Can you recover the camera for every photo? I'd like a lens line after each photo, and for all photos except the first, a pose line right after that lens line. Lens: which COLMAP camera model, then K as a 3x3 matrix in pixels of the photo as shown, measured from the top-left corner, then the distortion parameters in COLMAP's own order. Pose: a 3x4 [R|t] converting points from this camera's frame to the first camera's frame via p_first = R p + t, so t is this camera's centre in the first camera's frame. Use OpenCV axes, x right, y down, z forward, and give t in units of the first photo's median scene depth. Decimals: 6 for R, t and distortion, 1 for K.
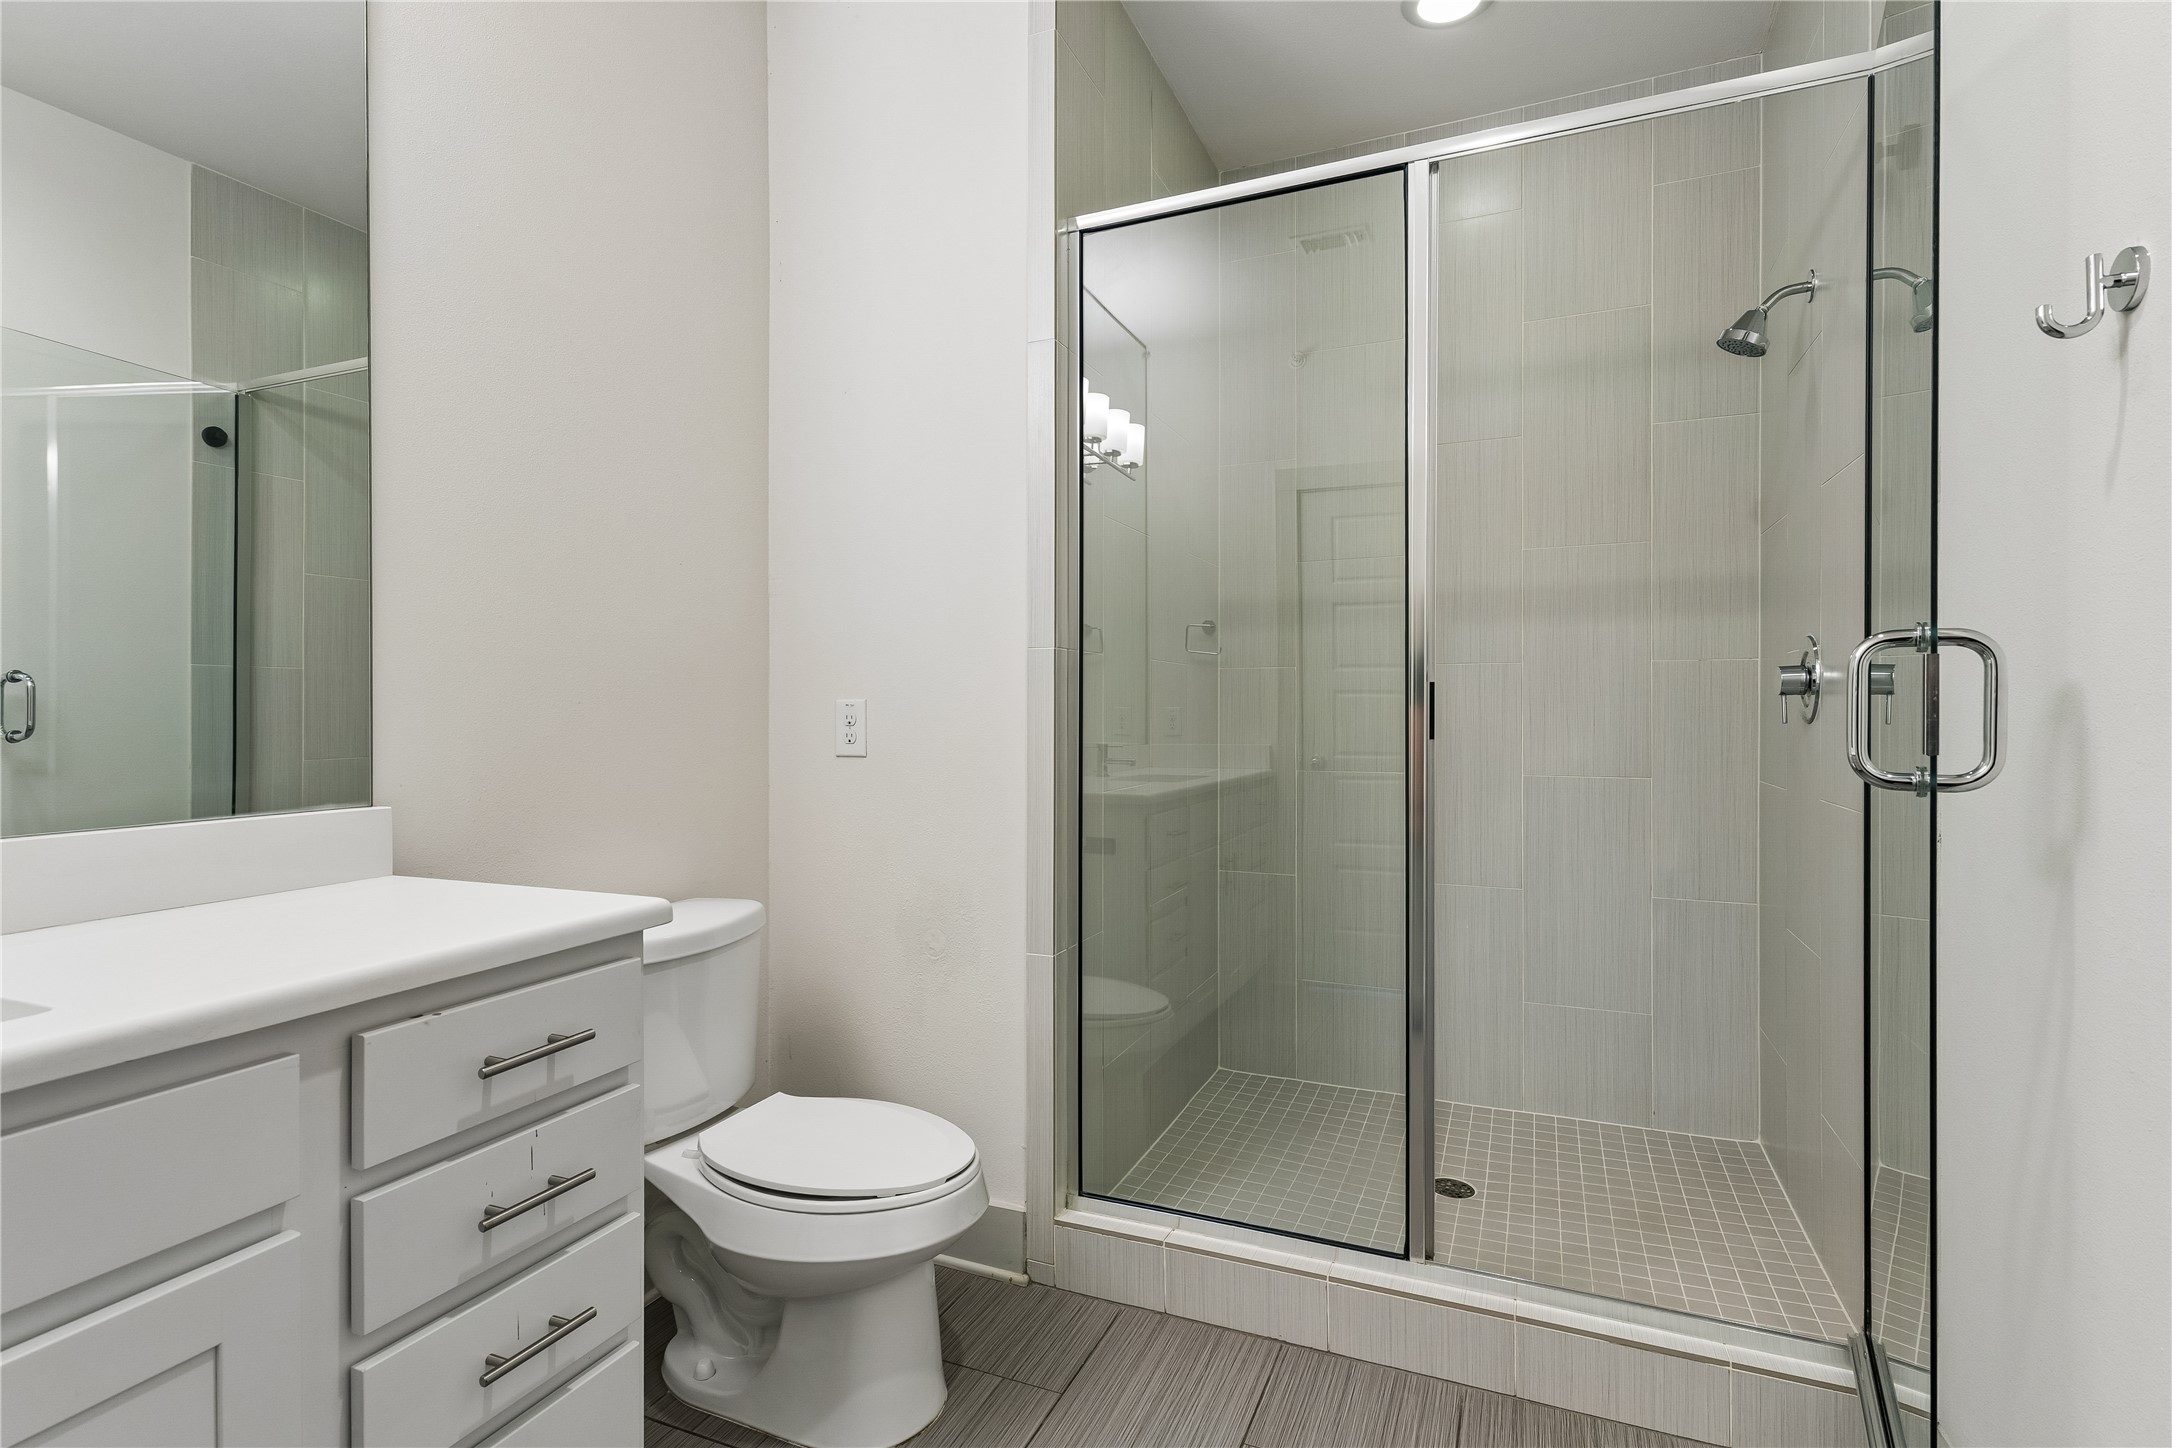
lens RADIAL K [[1023.9, 0, 1109.2], [0, 1023.9, 716.4], [0, 0, 1]] dist [0.003477, 0.001072]
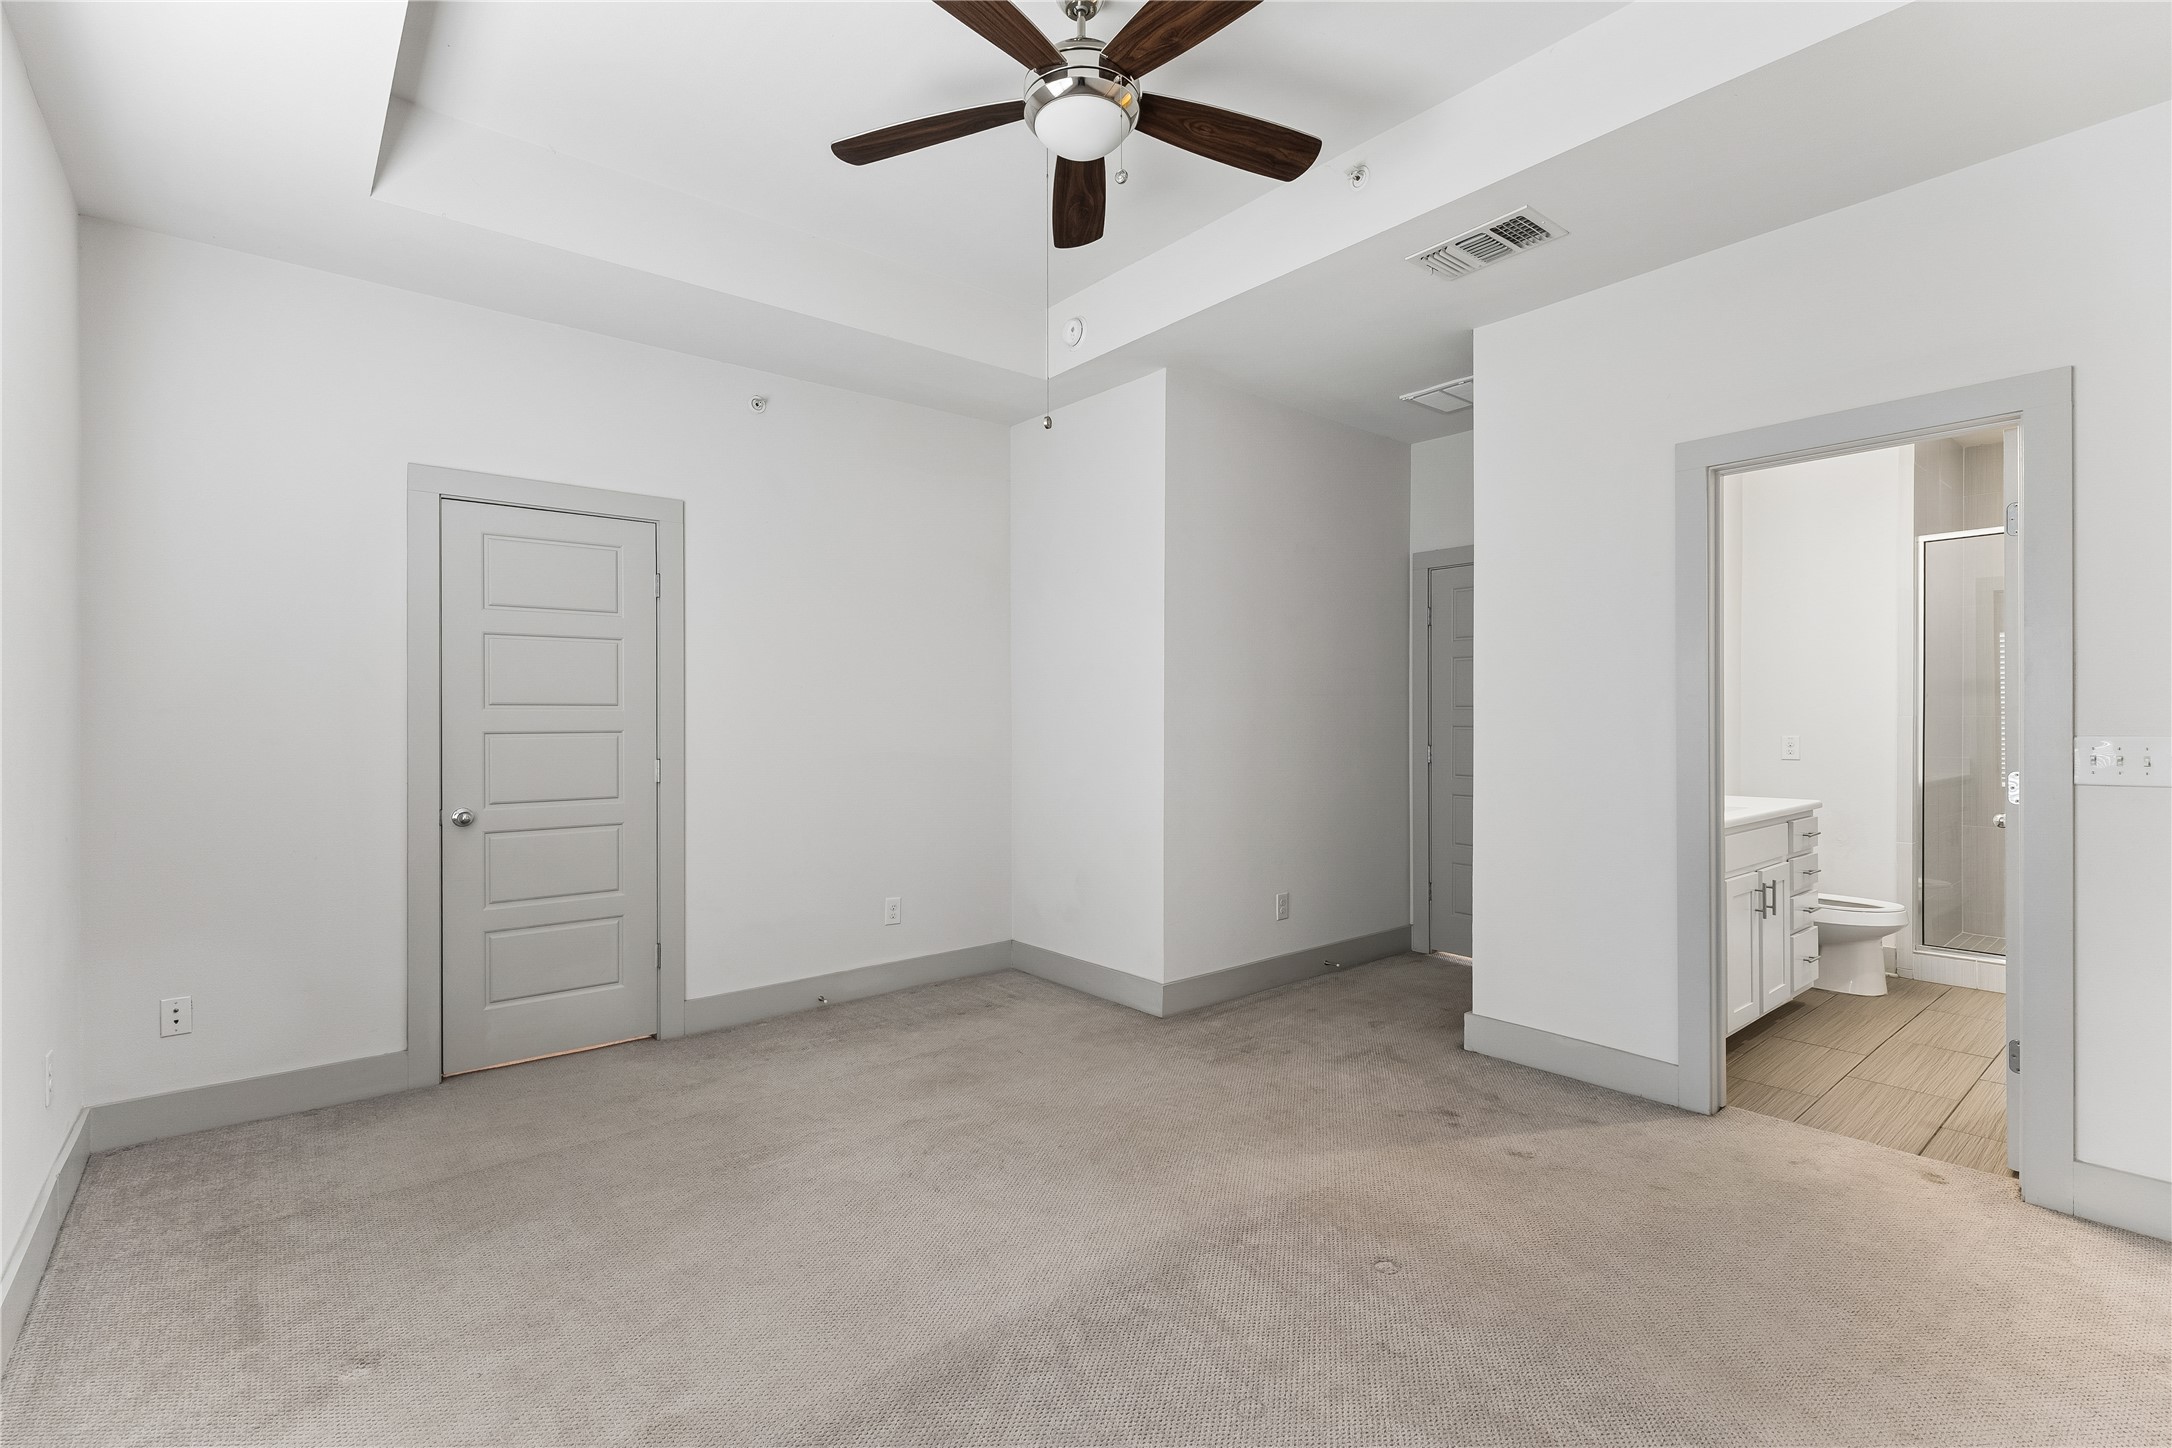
lens RADIAL K [[990.1, 0, 1090.4], [0, 990.1, 718.7], [0, 0, 1]] dist [0.009700, -0.001855]
pose [[0.890316, 0.000816, -0.455343, -0.707890], [-0.002484, 0.999992, -0.003066, -0.049930], [0.455337, 0.003860, 0.890311, -1.974962]]
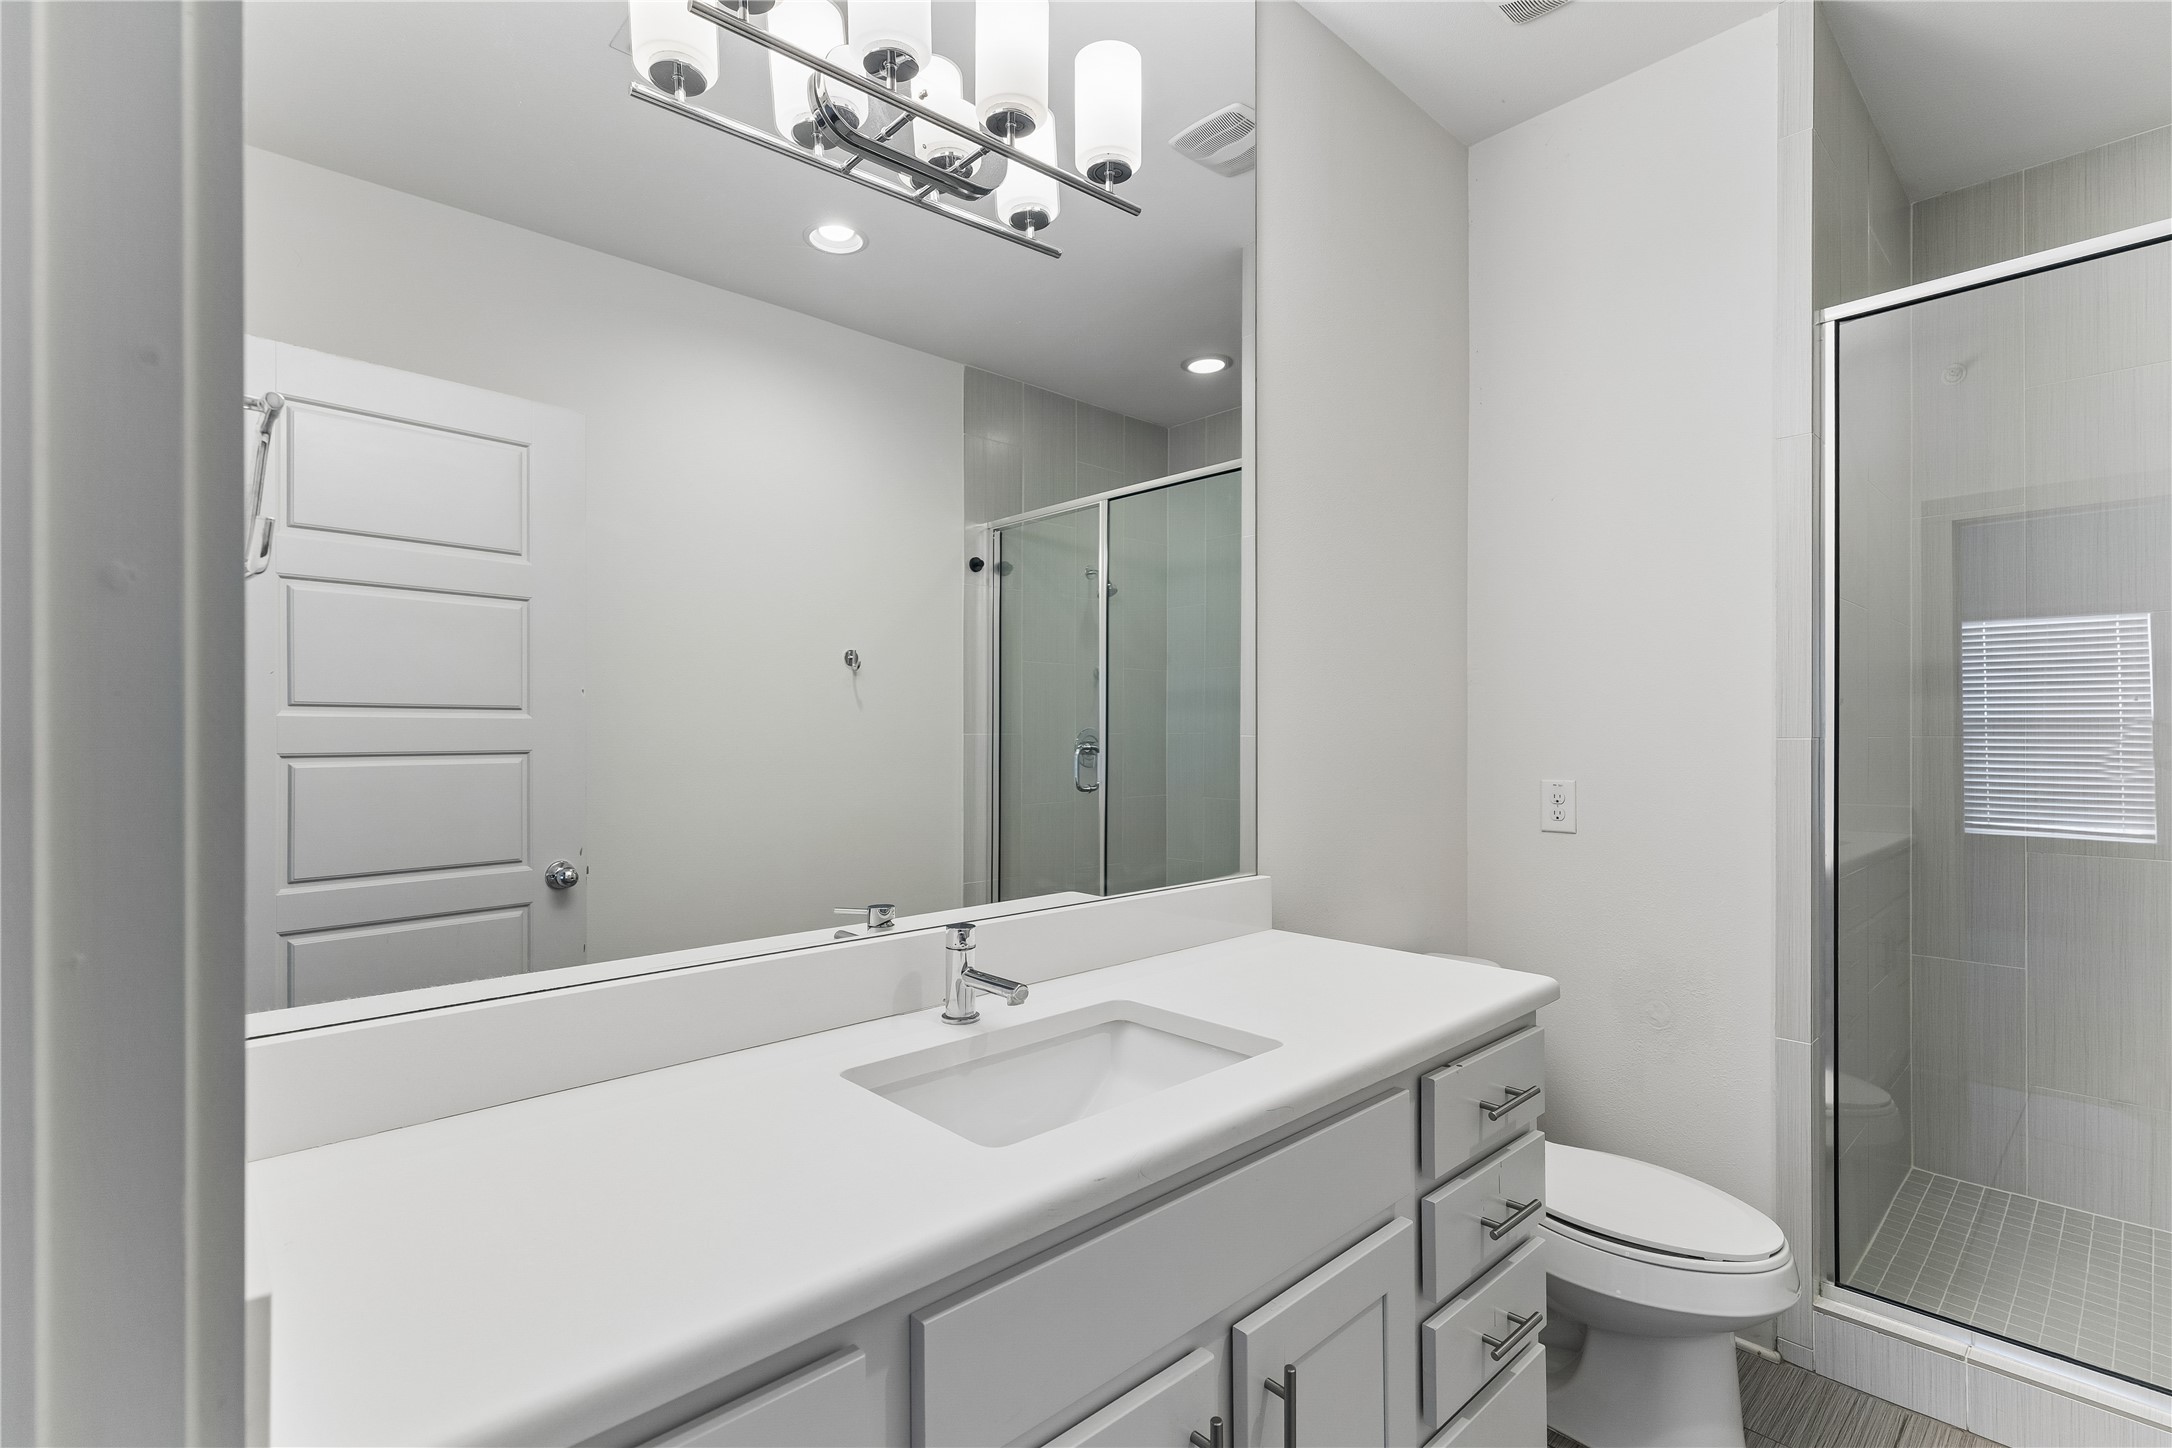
lens RADIAL K [[990.1, 0, 1098.0], [0, 990.1, 734.6], [0, 0, 1]] dist [0.009700, -0.001855]
pose [[0.914120, -0.002030, -0.405439, -0.295084], [0.000814, 0.999995, -0.003172, -0.067287], [0.405443, 0.002569, 0.914116, -0.181840]]
